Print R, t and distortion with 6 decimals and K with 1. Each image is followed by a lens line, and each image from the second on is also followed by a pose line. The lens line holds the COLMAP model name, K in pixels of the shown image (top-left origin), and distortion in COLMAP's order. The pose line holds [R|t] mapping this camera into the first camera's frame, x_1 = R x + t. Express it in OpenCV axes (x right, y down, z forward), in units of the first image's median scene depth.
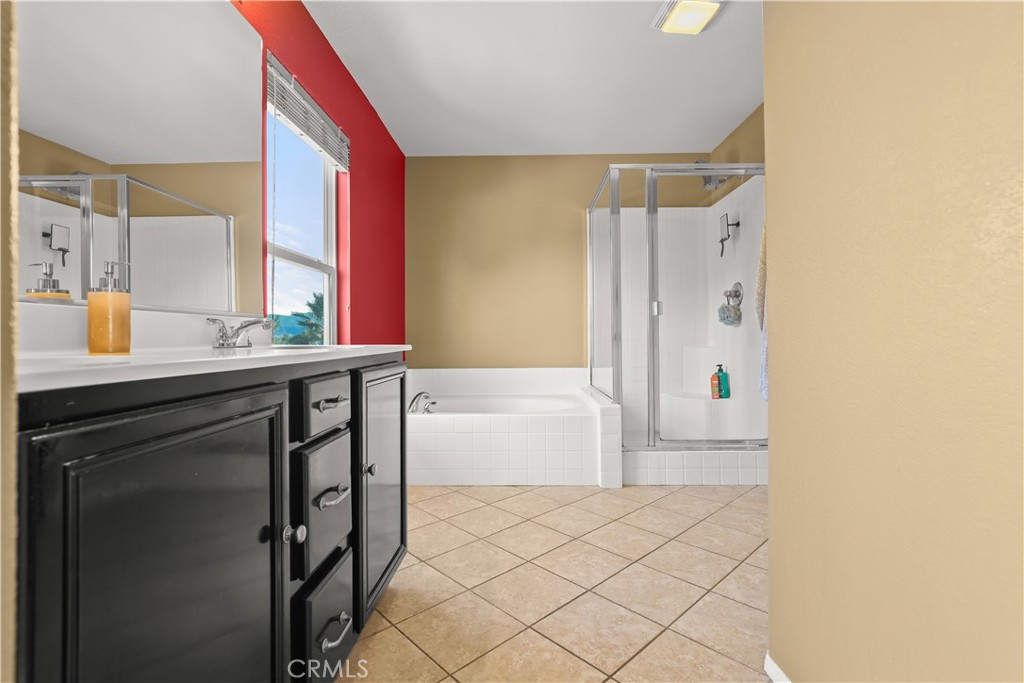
lens RADIAL K [[476.4, 0, 512.3], [0, 476.4, 338.2], [0, 0, 1]] dist [-0.002368, 0.000062]
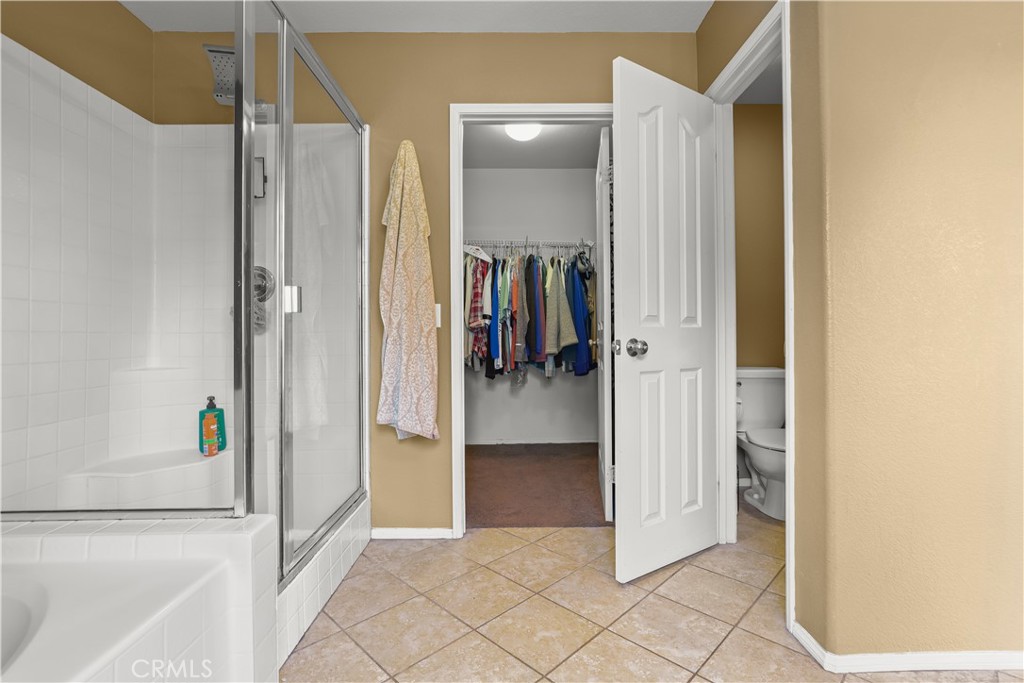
lens RADIAL K [[476.4, 0, 512.5], [0, 476.4, 338.5], [0, 0, 1]] dist [-0.002368, 0.000062]
pose [[-0.041828, 0.001330, 0.999124, -0.234718], [0.006229, 0.999980, -0.001071, -0.019075], [-0.999105, 0.006179, -0.041835, 0.861820]]
